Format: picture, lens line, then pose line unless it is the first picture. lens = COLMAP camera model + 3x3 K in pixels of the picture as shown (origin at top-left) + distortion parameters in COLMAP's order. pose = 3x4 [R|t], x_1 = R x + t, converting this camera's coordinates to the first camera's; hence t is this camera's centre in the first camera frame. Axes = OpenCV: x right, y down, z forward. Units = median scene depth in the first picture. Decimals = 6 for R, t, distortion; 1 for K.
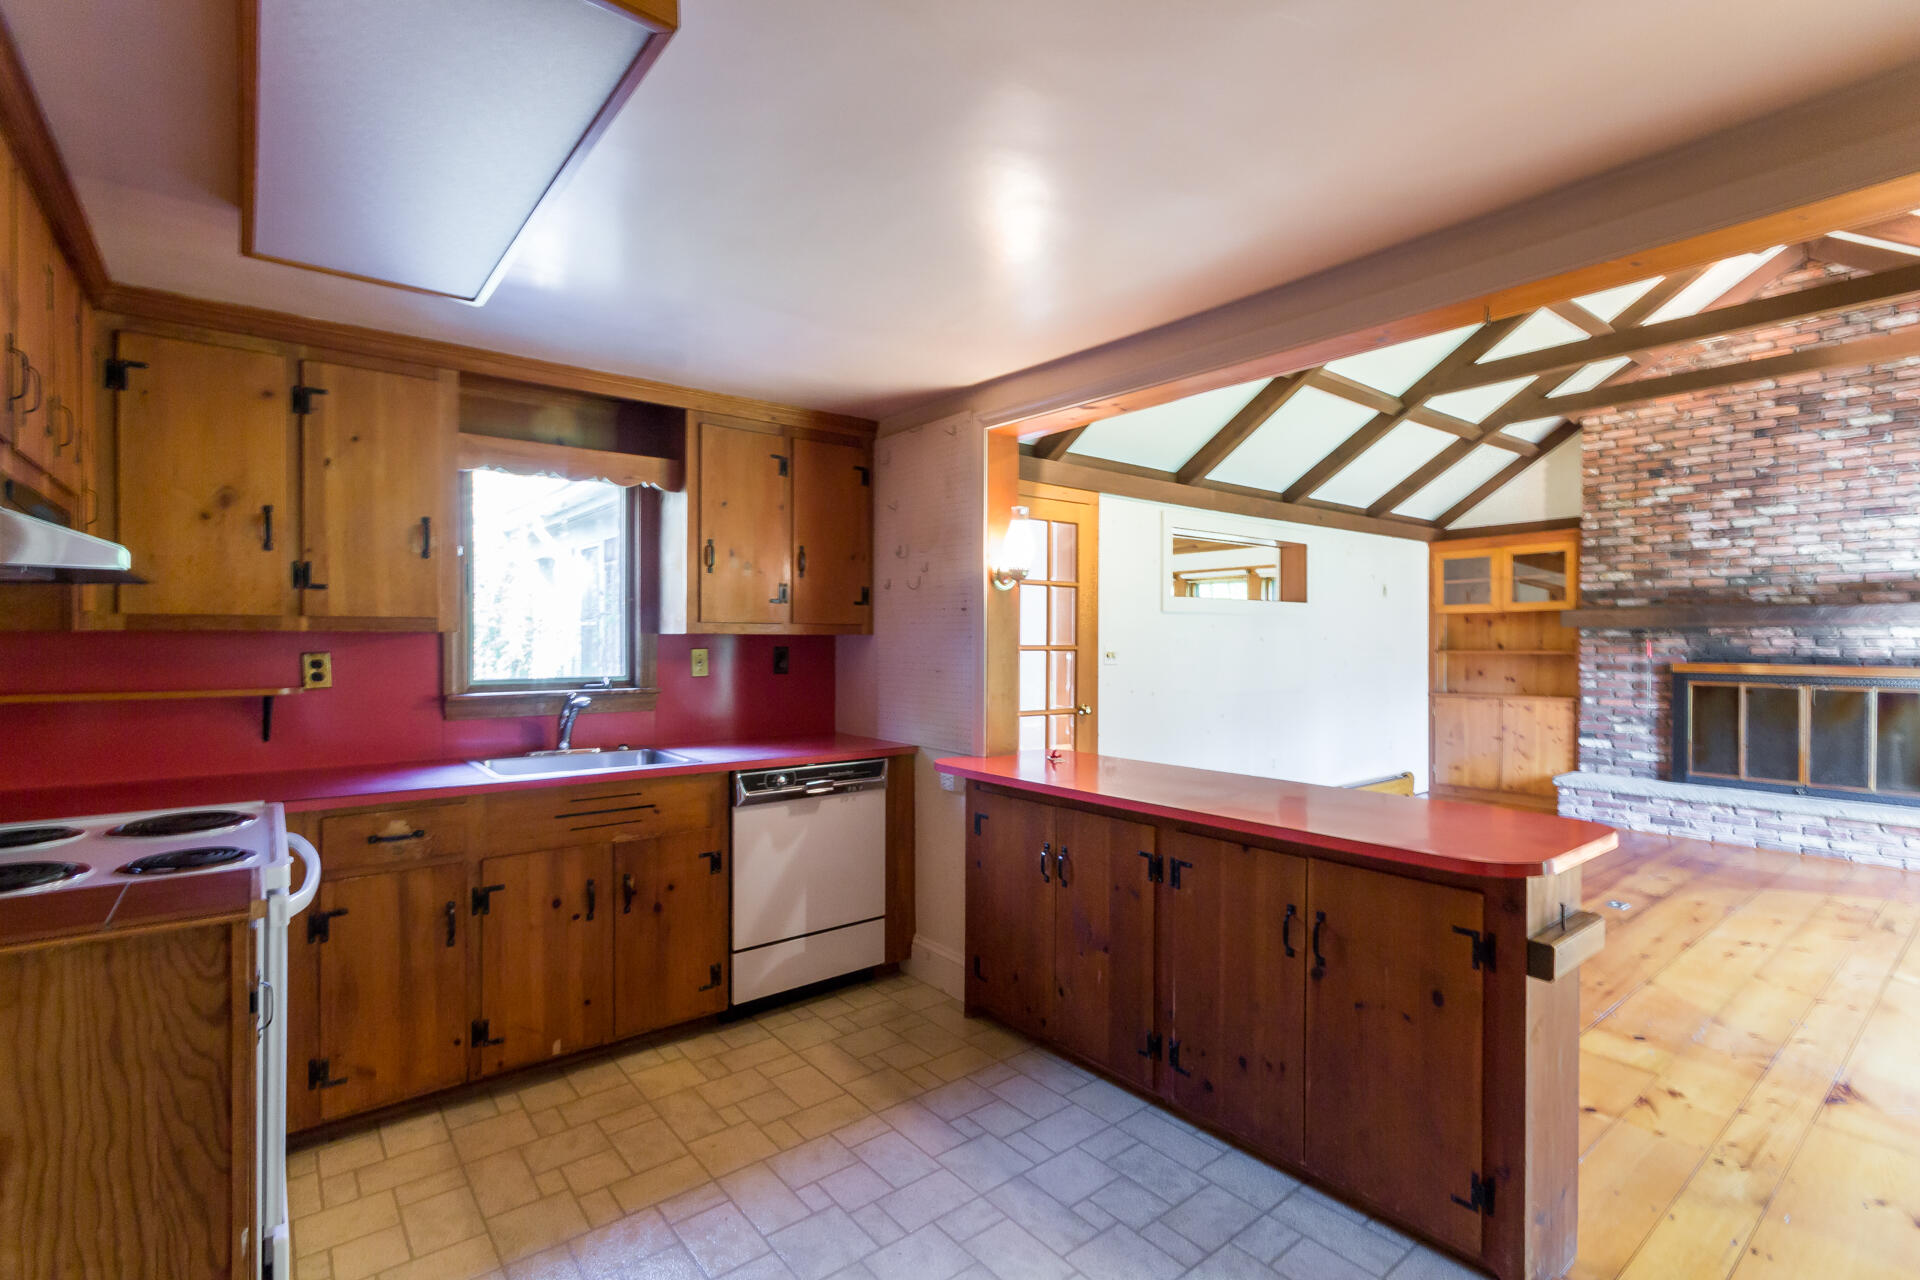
lens RADIAL K [[875.8, 0, 965.9], [0, 875.8, 634.8], [0, 0, 1]] dist [-0.000418, -0.000428]
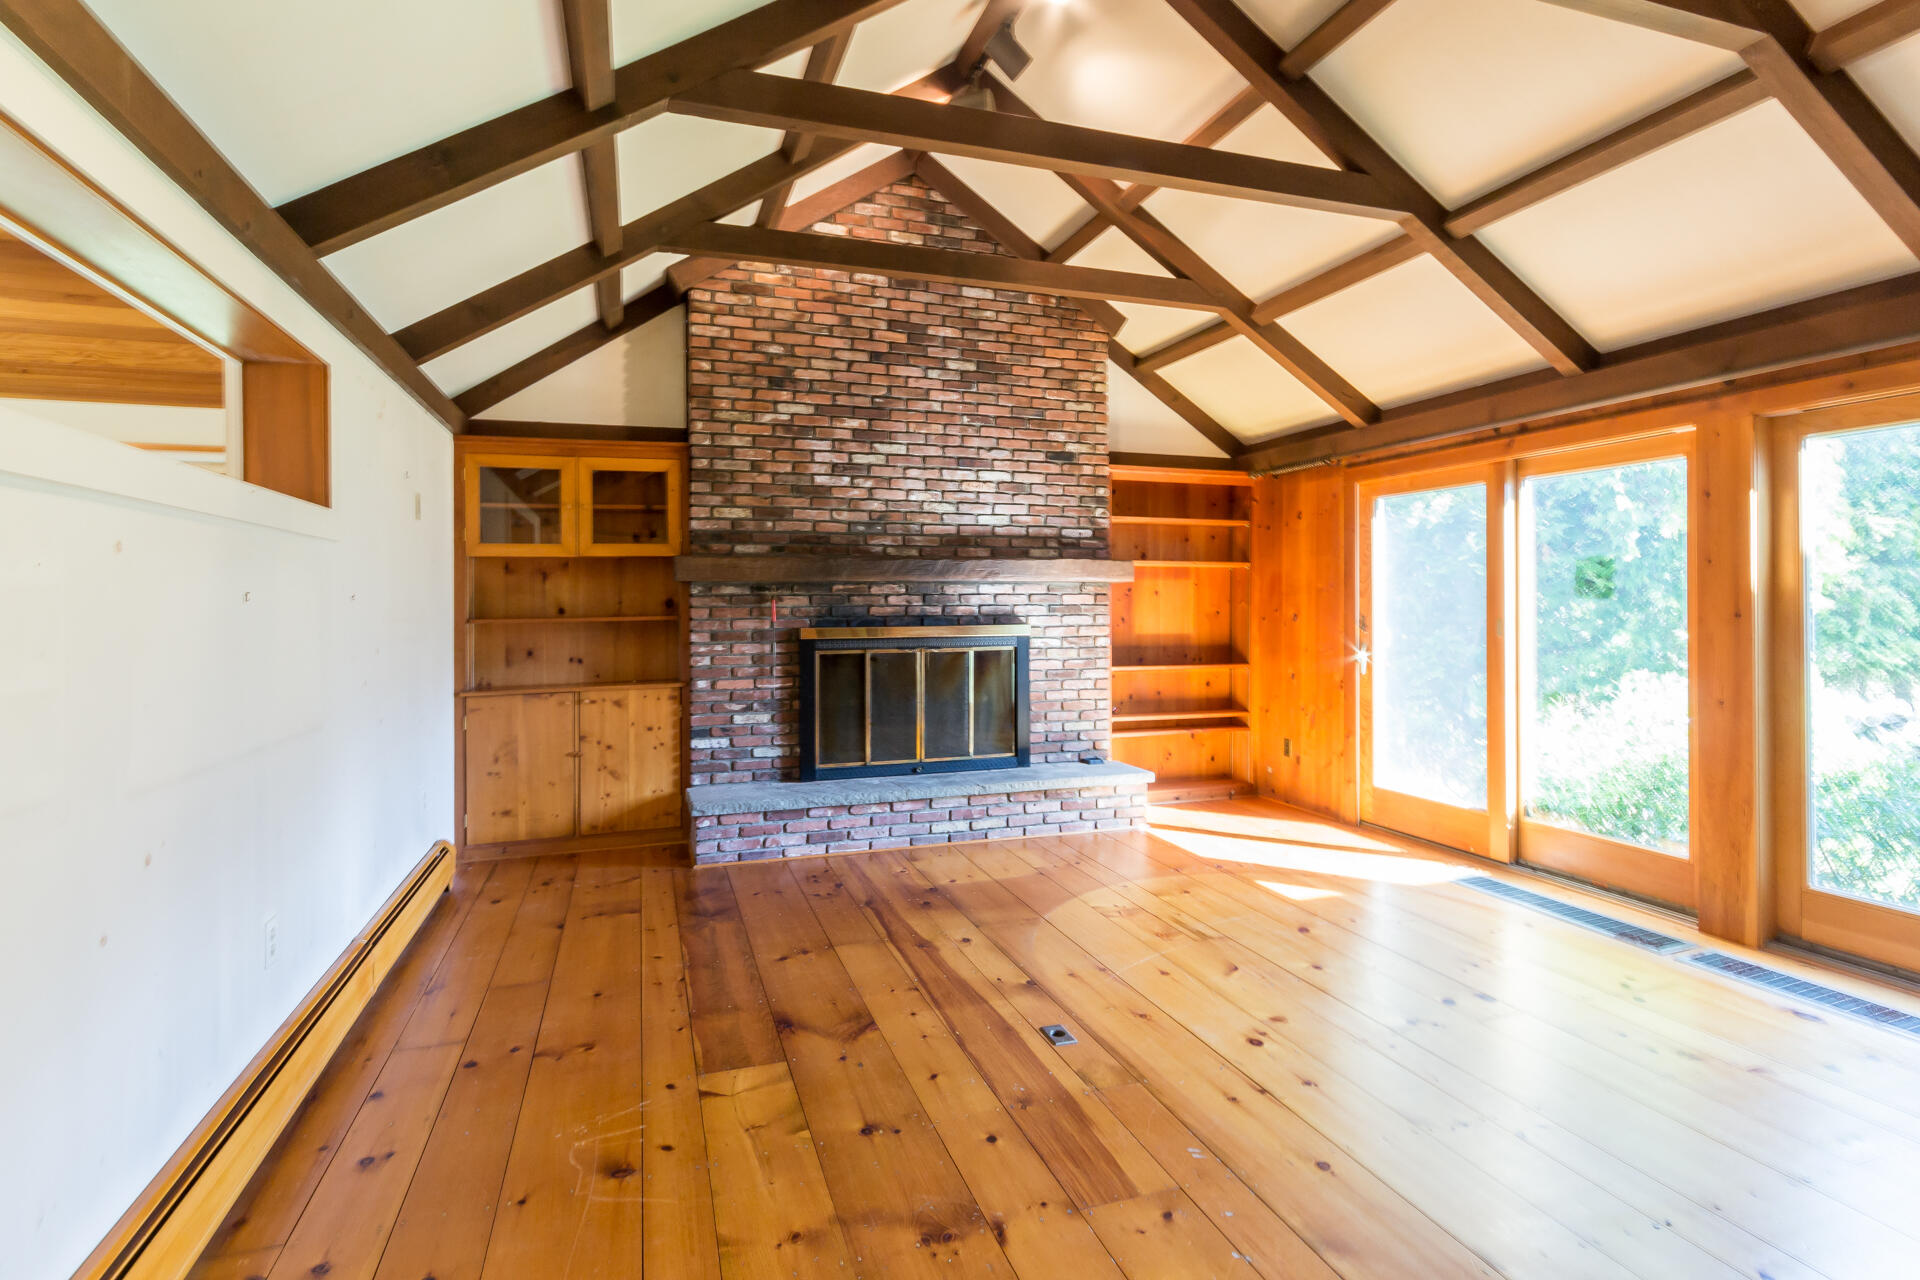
lens RADIAL K [[915.1, 0, 965.5], [0, 915.1, 591.1], [0, 0, 1]] dist [0.000650, -0.000237]
pose [[0.350901, 0.008855, 0.936371, 0.092671], [0.005330, 0.999920, -0.011454, 0.009135], [-0.936397, 0.009010, 0.350826, 0.561839]]
